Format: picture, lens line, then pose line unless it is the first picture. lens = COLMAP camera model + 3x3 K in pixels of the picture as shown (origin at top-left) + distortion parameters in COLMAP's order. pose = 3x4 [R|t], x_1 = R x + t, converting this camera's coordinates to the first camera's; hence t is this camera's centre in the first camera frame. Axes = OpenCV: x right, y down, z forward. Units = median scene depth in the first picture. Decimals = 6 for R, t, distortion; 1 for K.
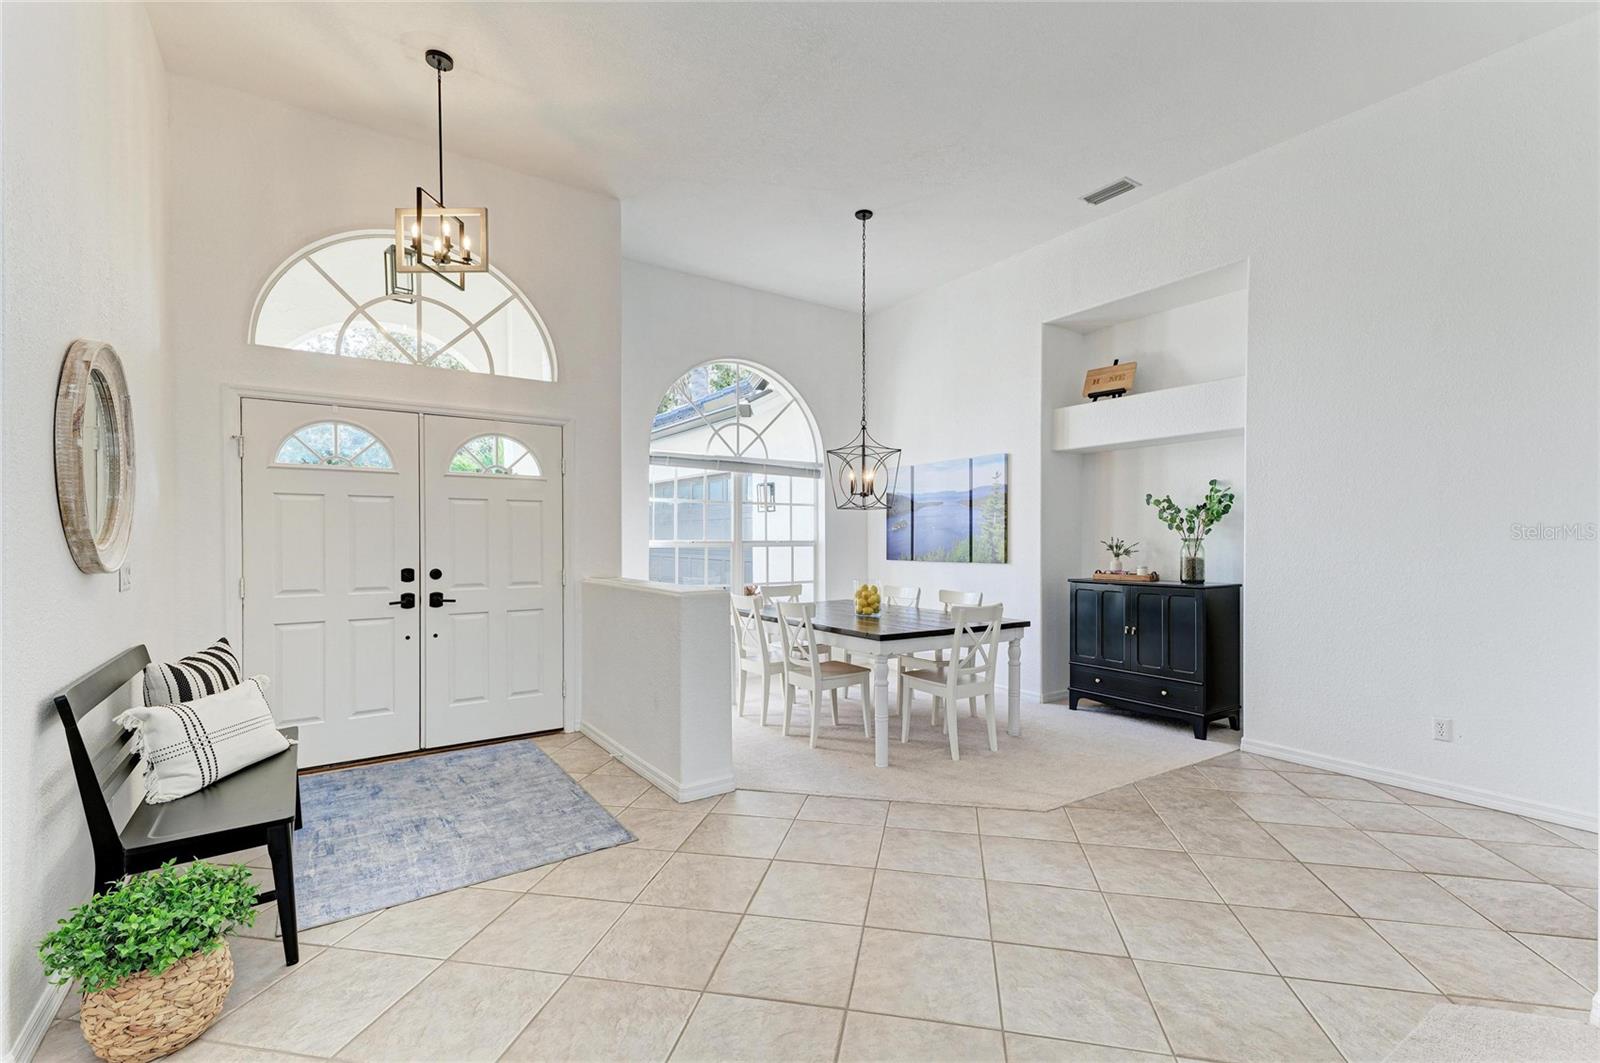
lens RADIAL K [[693.4, 0, 796.9], [0, 693.4, 548.2], [0, 0, 1]] dist [0.000898, -0.000023]
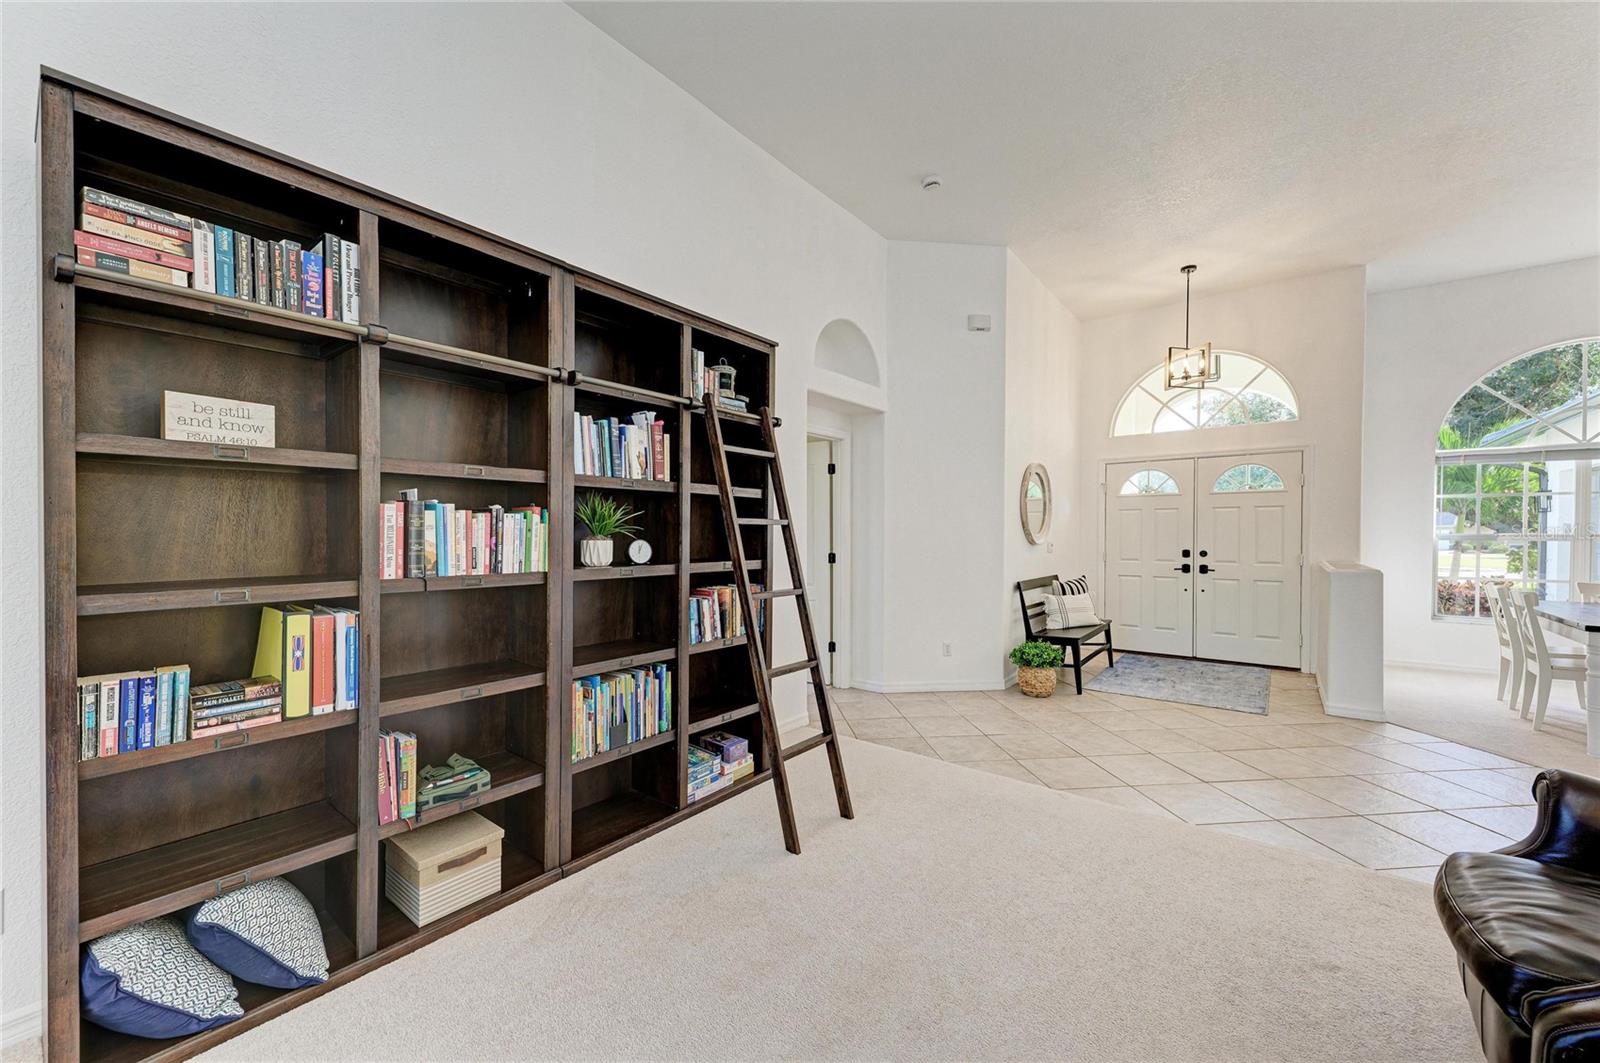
lens RADIAL K [[619.8, 0, 794.8], [0, 619.8, 547.2], [0, 0, 1]] dist [0.001442, -0.000054]
pose [[0.283933, 0.022342, -0.958584, 0.675256], [-0.012414, 0.999730, 0.019624, 0.005161], [0.958764, 0.006328, 0.284133, -0.392478]]
